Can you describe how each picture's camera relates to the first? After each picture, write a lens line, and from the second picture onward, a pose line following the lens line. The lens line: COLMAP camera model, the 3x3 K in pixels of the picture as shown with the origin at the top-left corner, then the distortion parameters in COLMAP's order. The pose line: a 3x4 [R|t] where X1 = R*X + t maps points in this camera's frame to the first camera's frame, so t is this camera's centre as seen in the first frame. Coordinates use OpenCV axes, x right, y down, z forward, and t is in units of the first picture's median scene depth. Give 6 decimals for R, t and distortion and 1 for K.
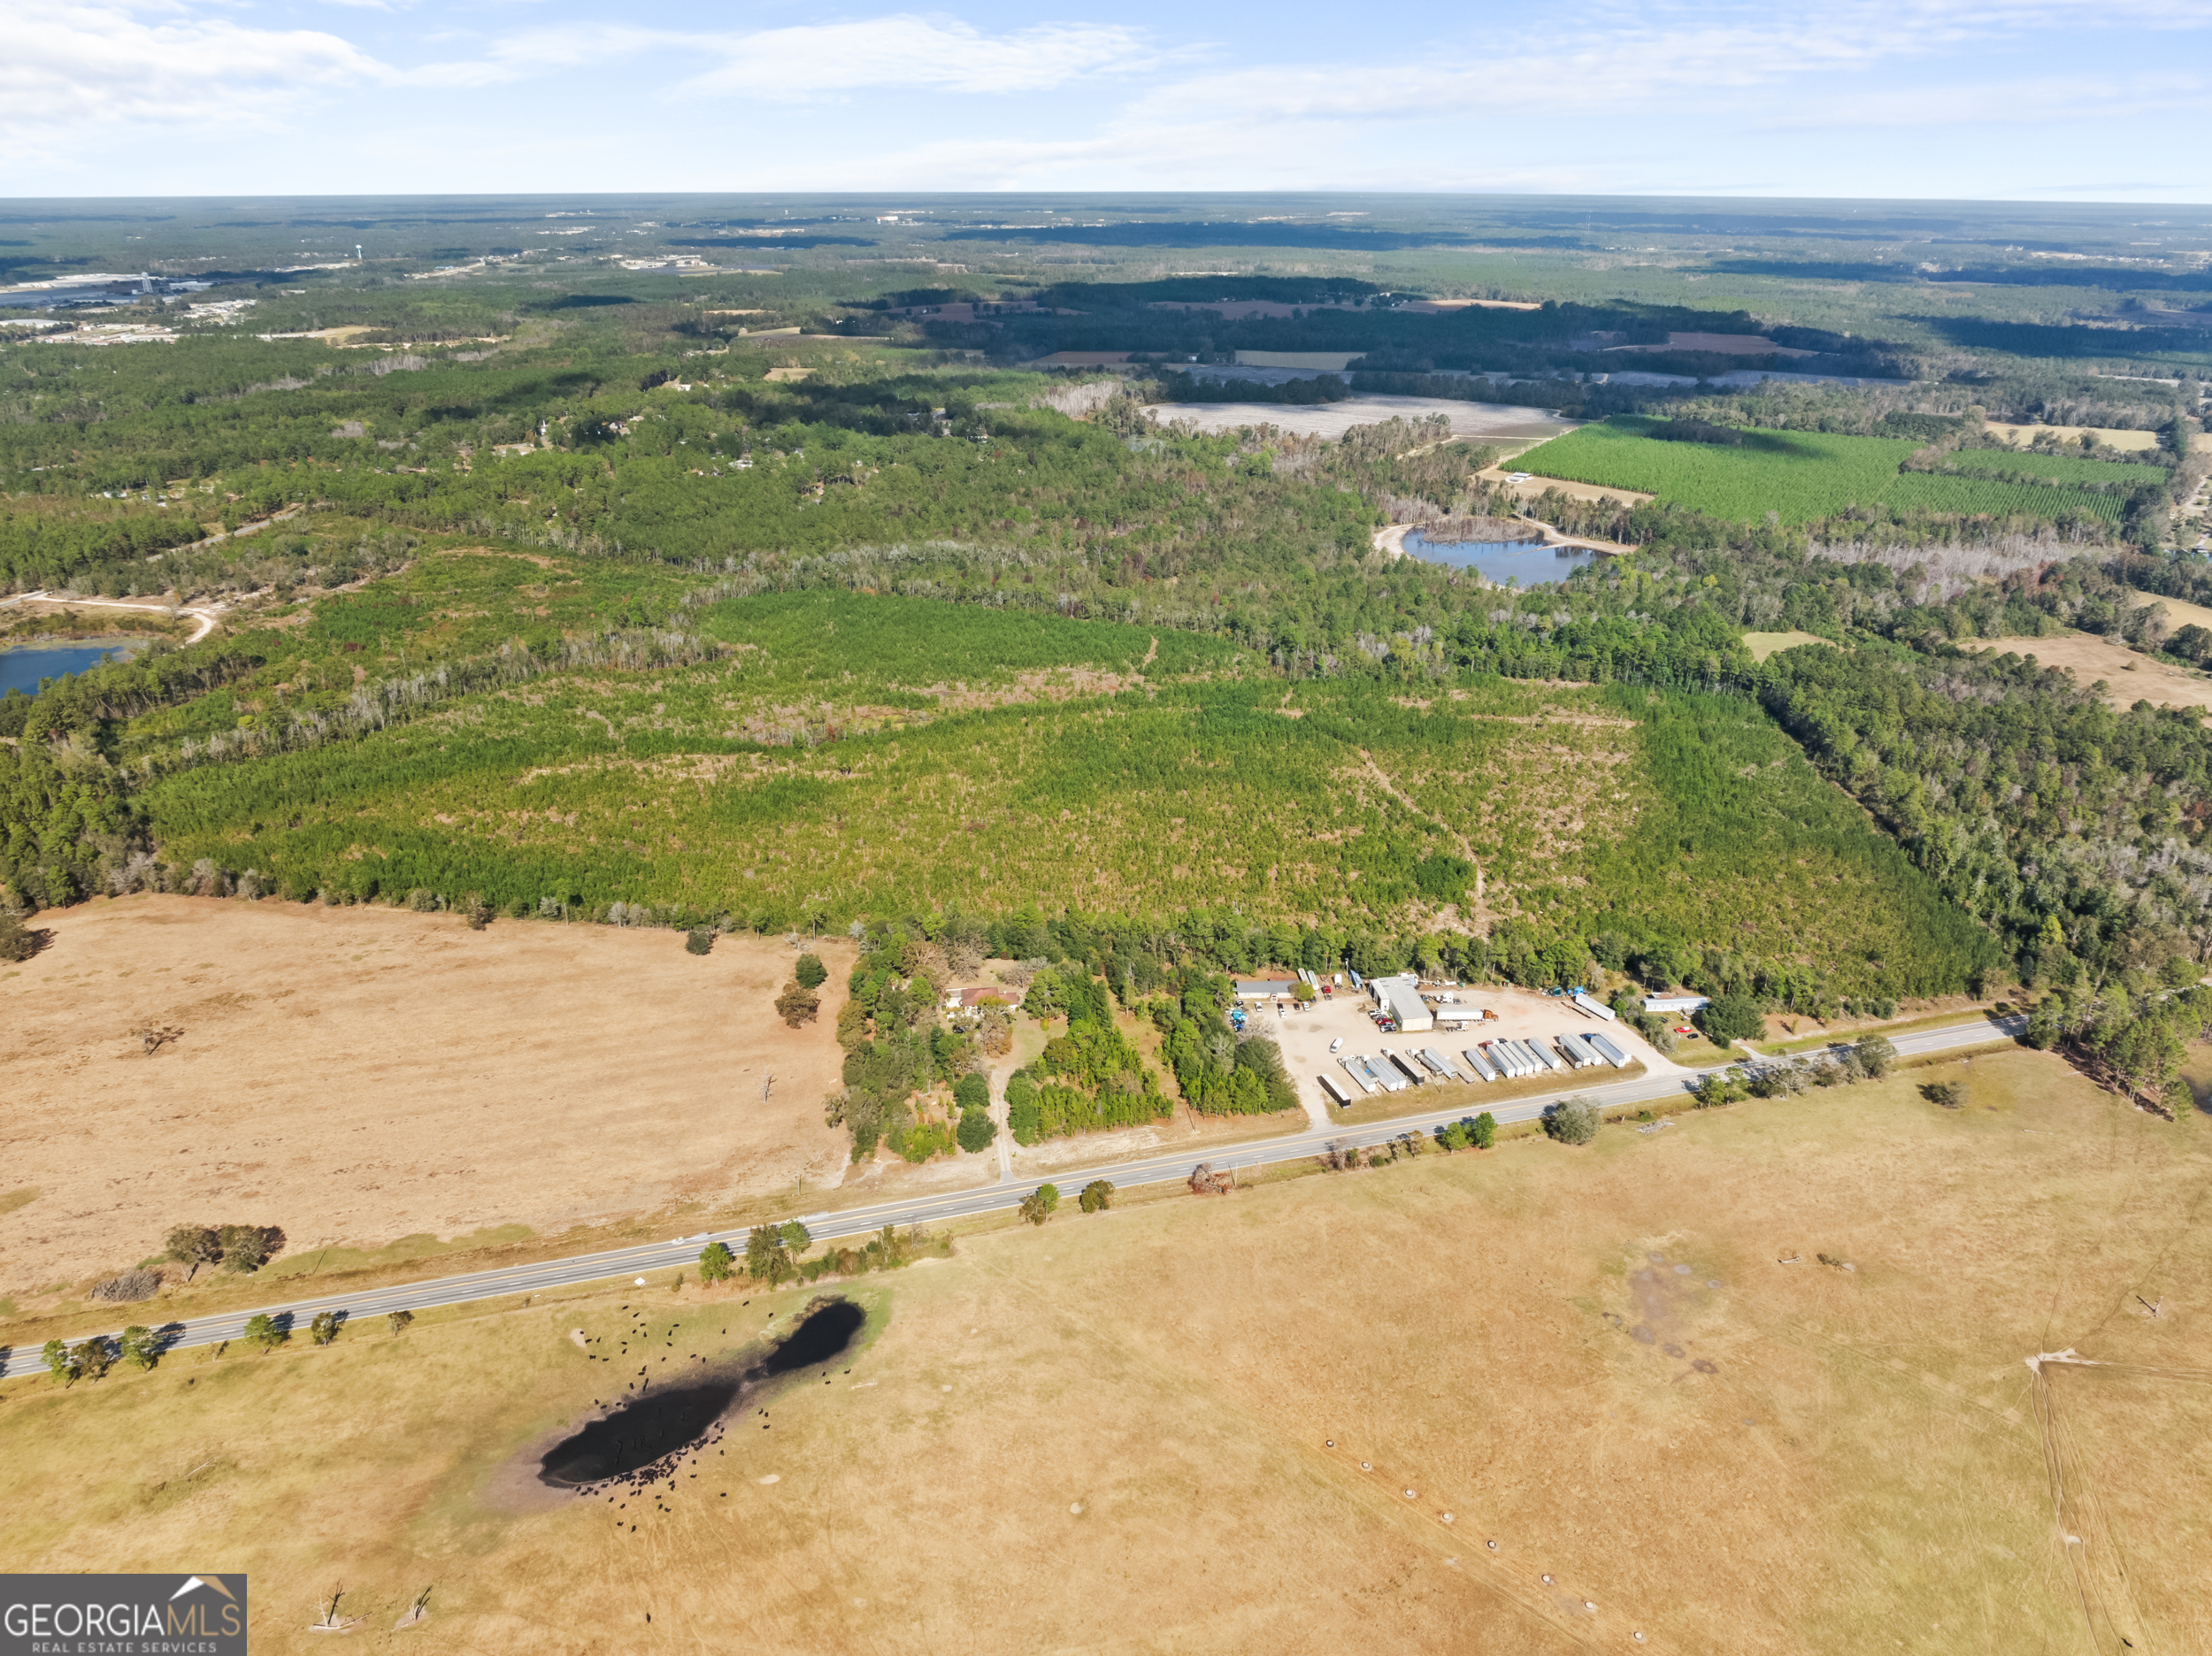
lens RADIAL K [[1577.8, 0, 1108.0], [0, 1577.8, 821.2], [0, 0, 1]] dist [-0.042464, 0.010493]
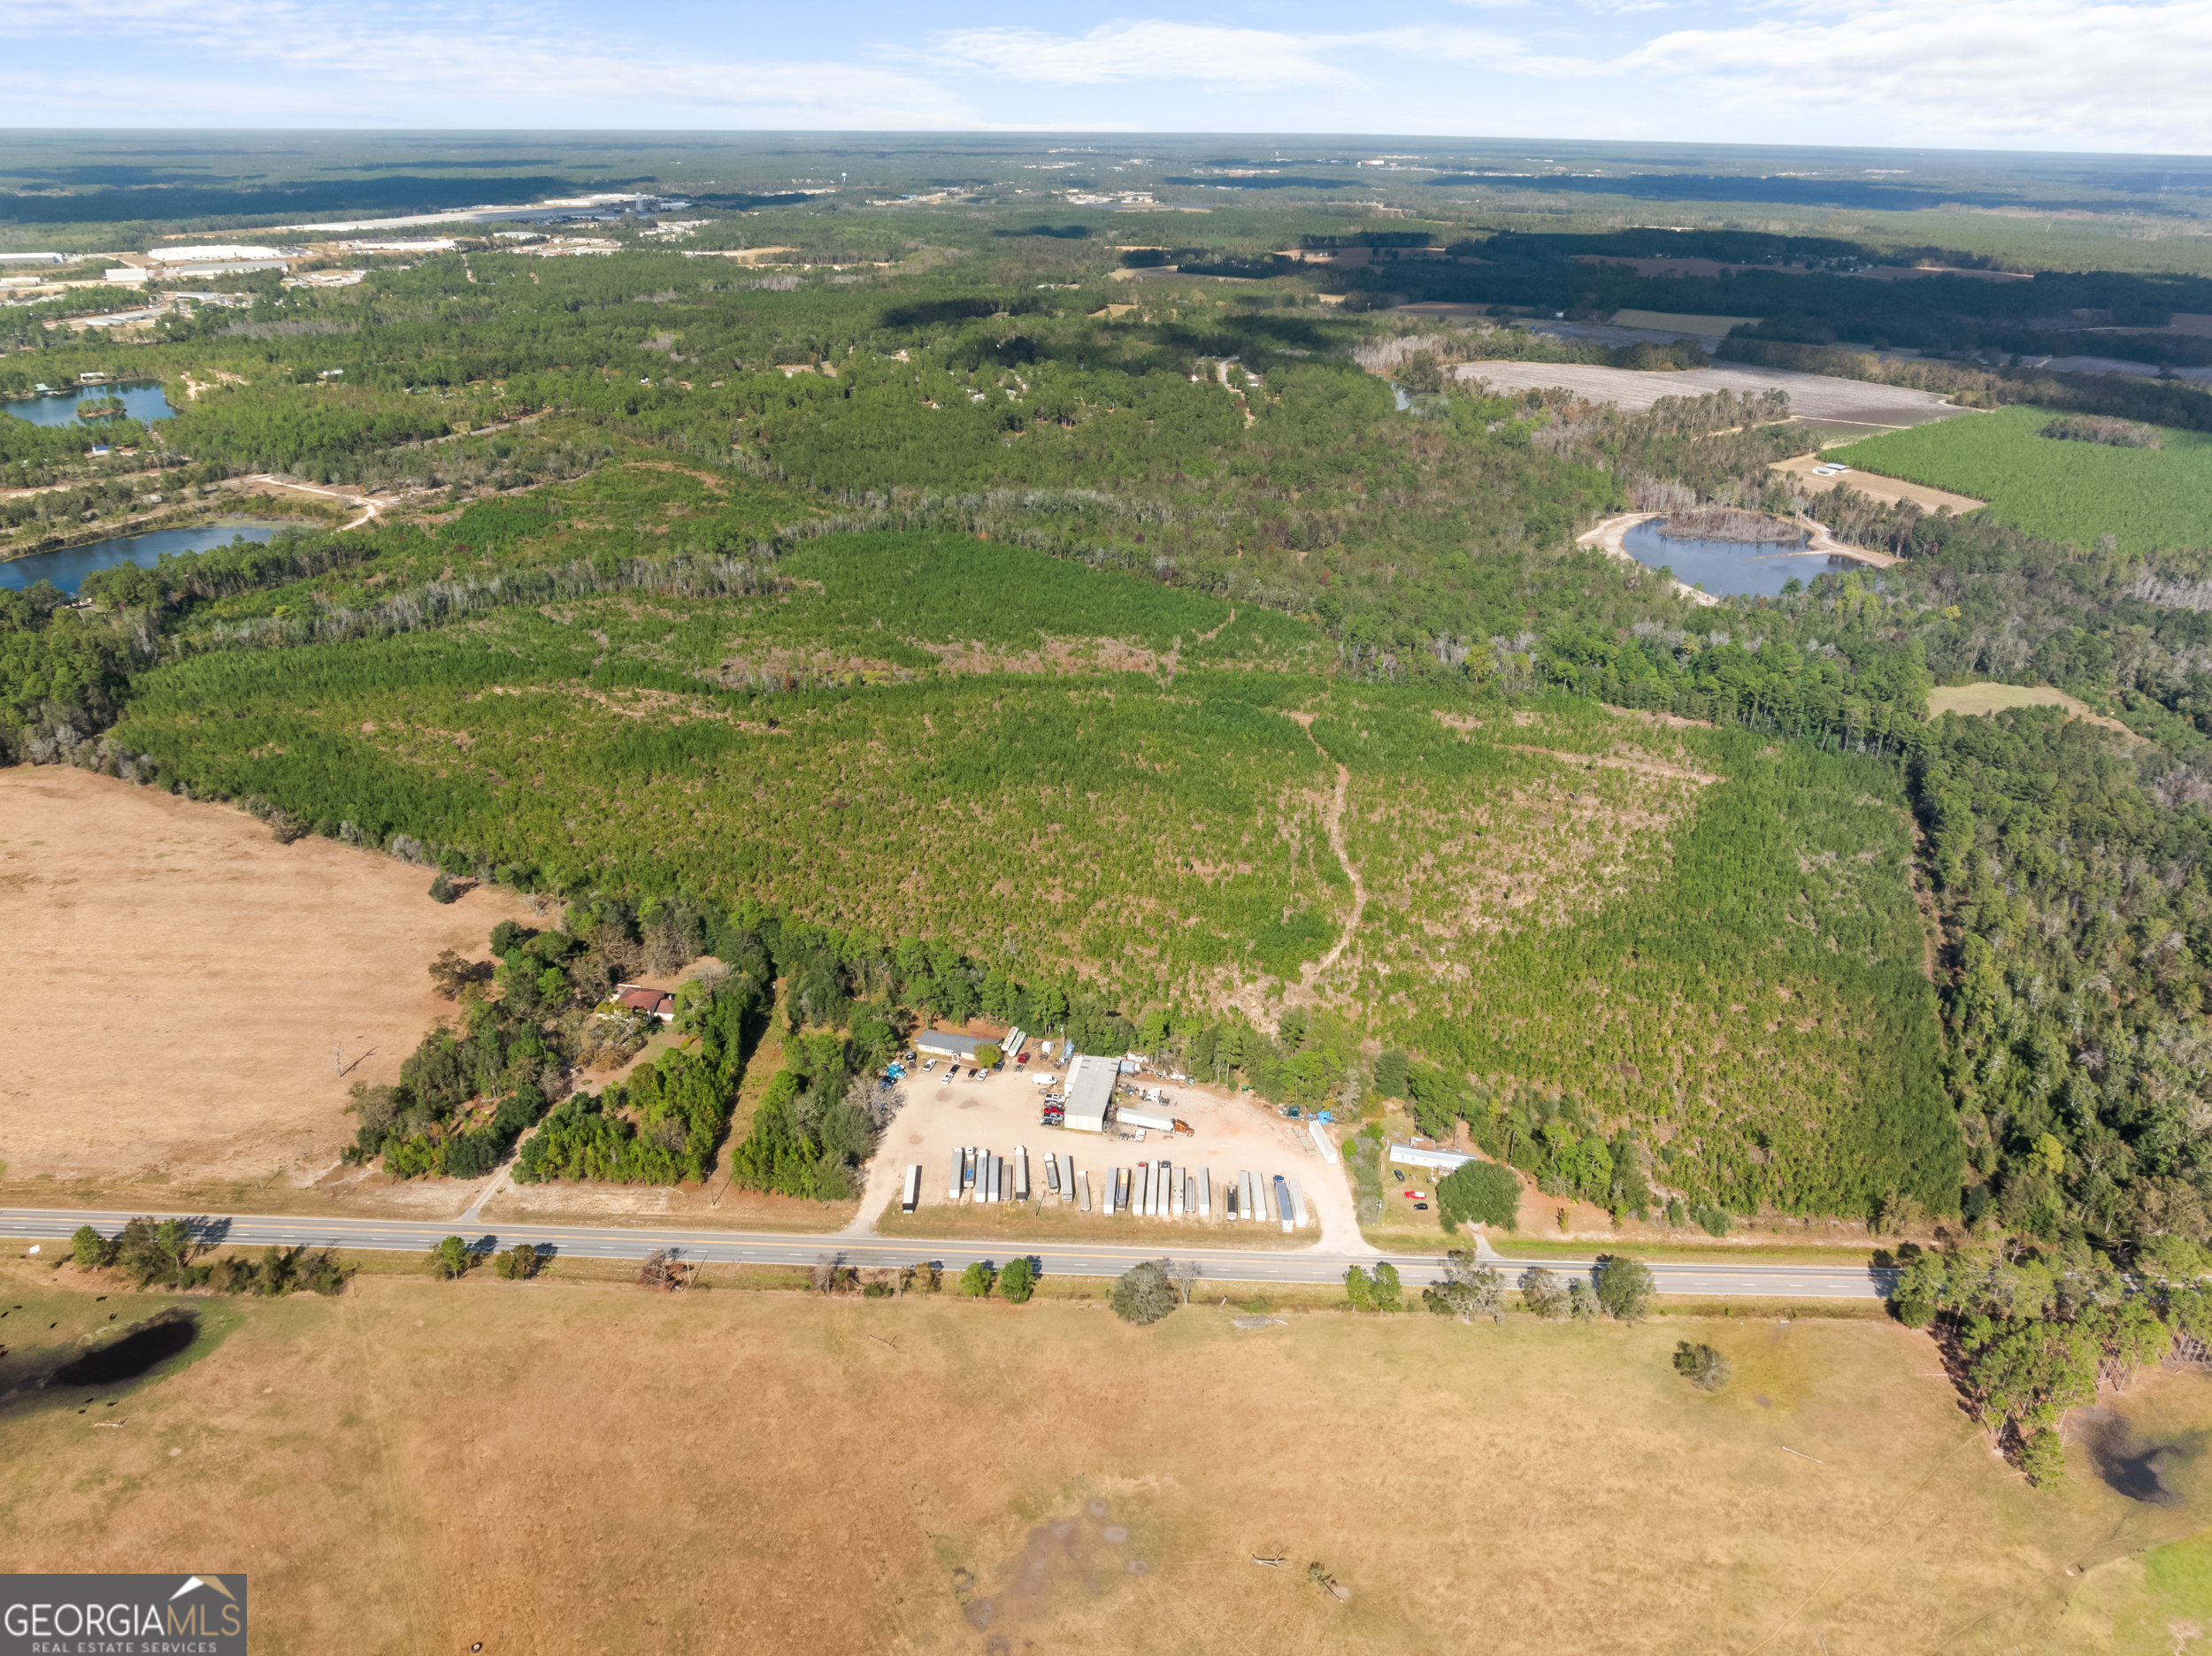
lens RADIAL K [[1564.9, 0, 1102.9], [0, 1564.9, 834.4], [0, 0, 1]] dist [-0.040856, 0.006458]
pose [[0.951586, 0.135389, -0.275961, 0.281206], [-0.124160, 0.990574, 0.057852, -0.045018], [0.281192, -0.020788, 0.959426, 0.162768]]
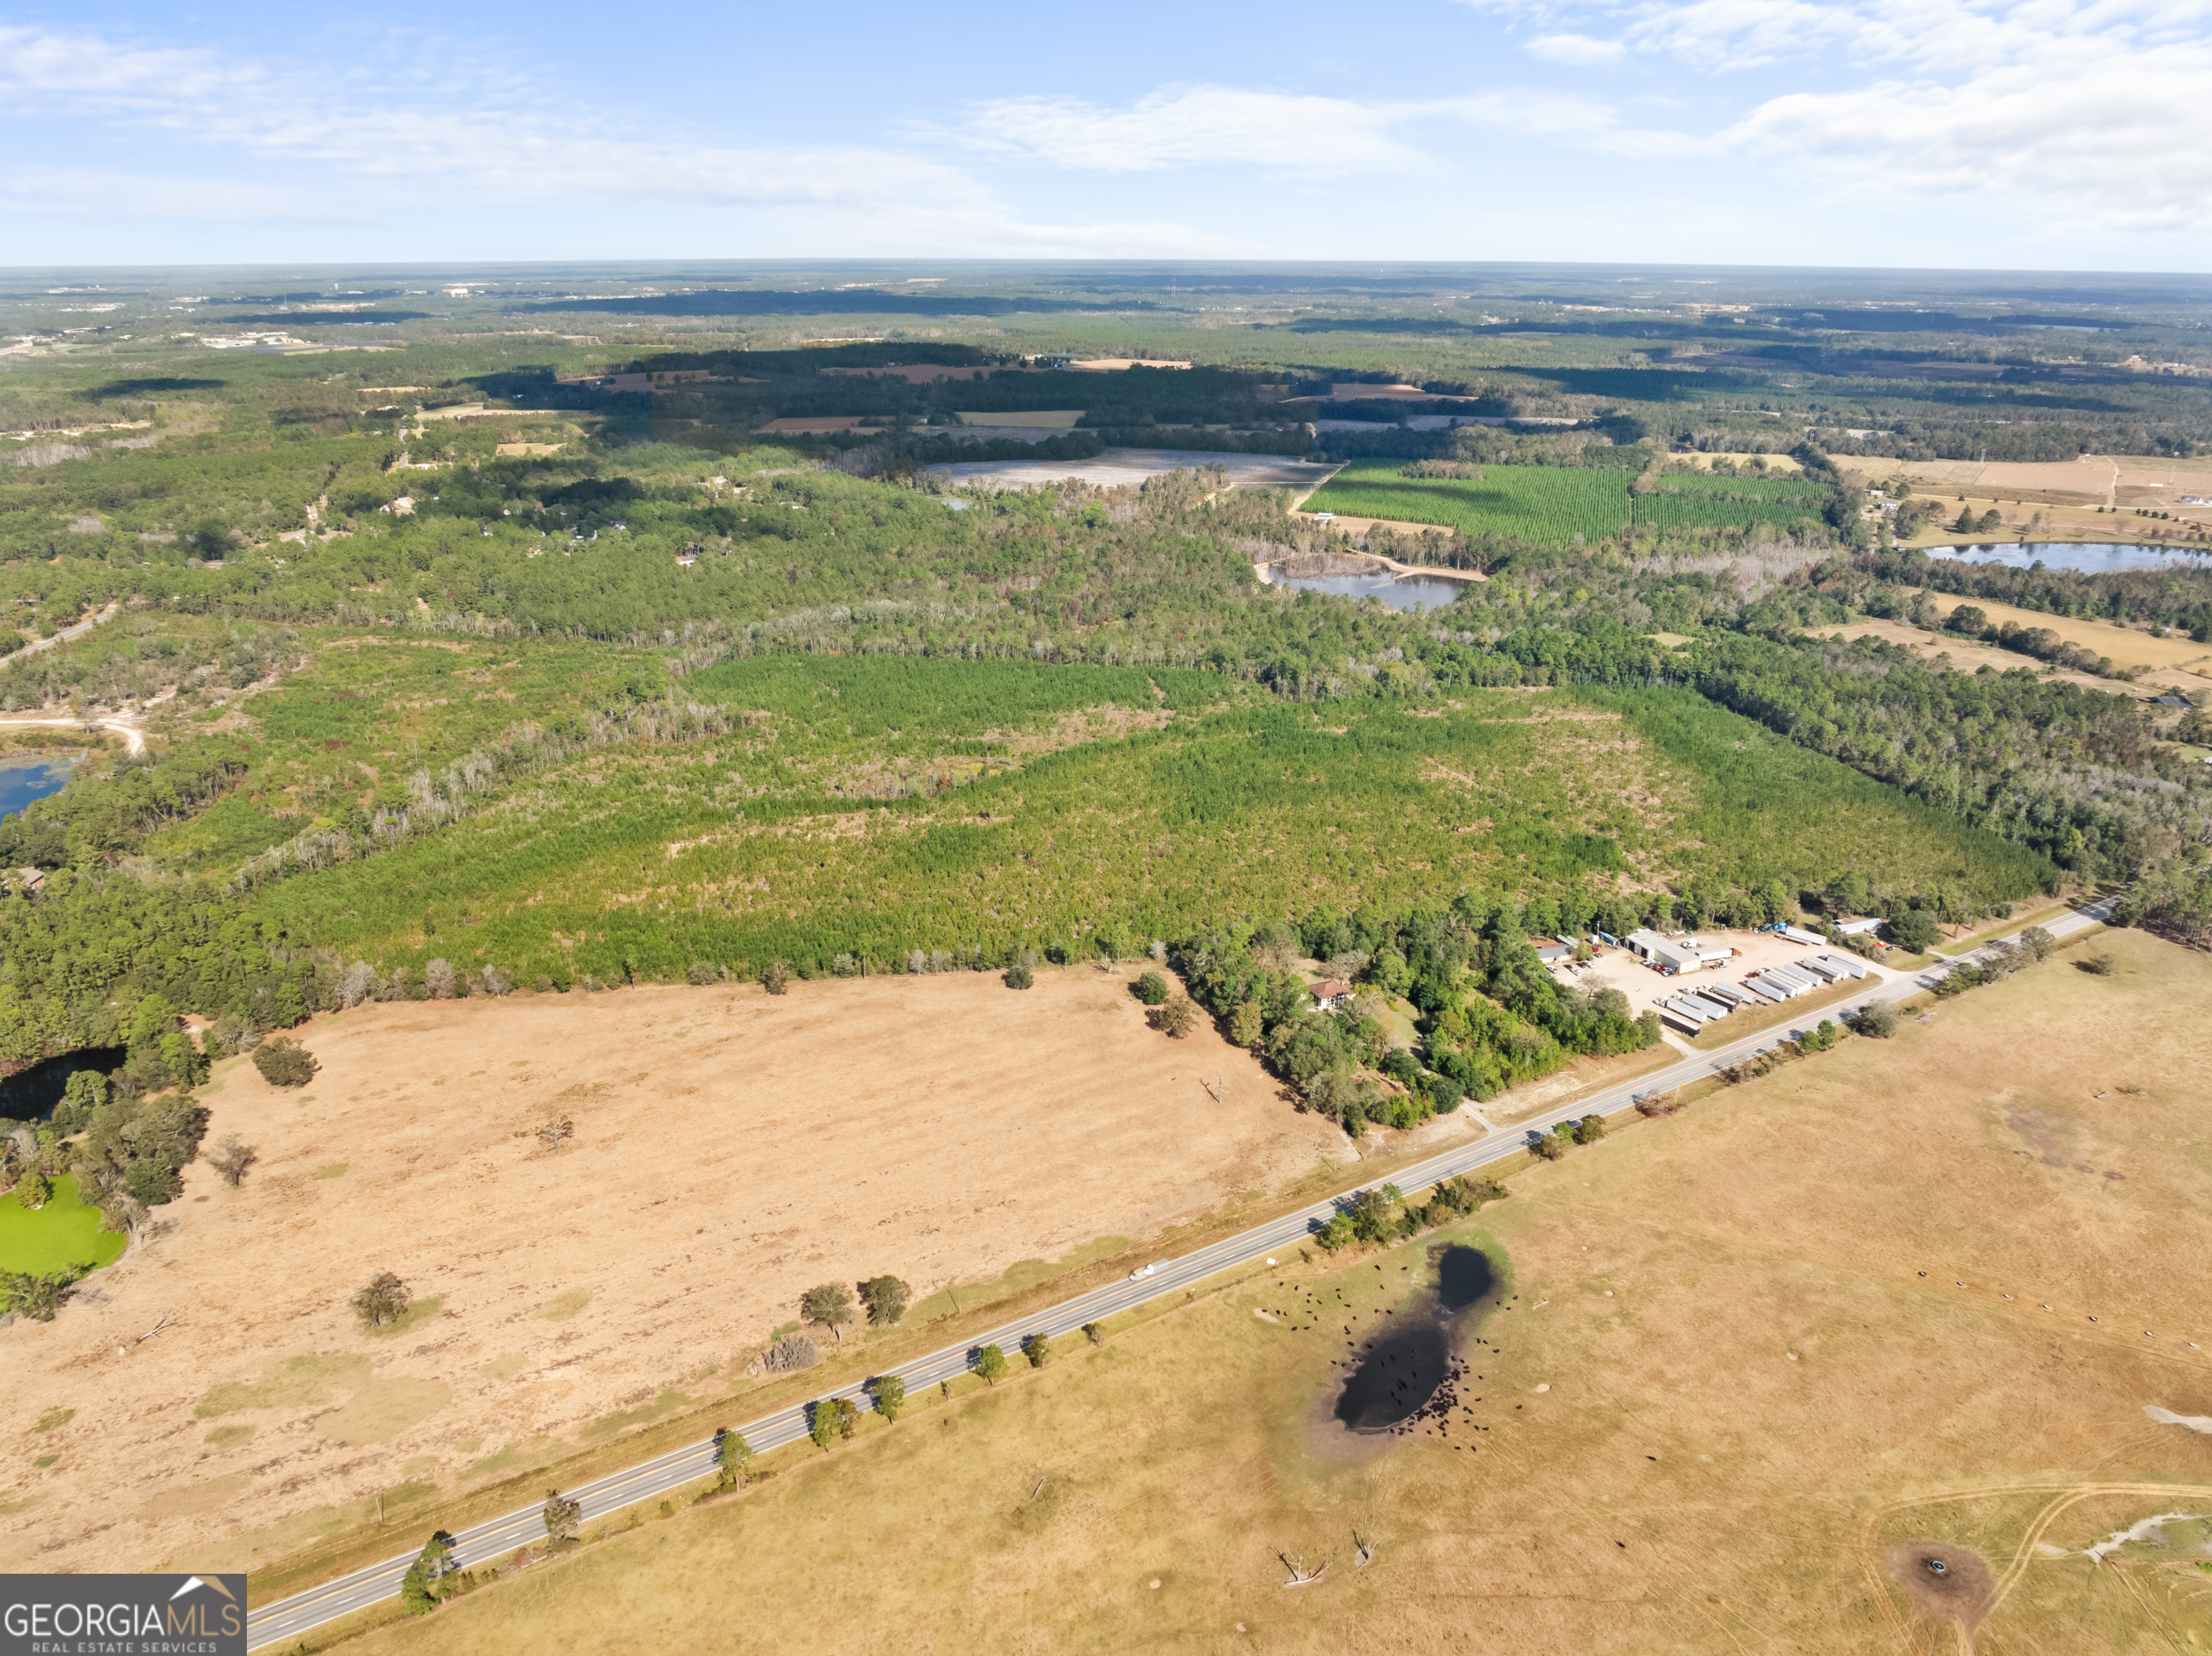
lens RADIAL K [[1577.8, 0, 1108.0], [0, 1577.8, 821.2], [0, 0, 1]] dist [-0.042464, 0.010493]
pose [[0.963025, -0.092718, 0.252956, -0.346295], [0.102273, 0.994446, -0.024860, 0.005086], [-0.249246, 0.049811, 0.967158, -0.014078]]
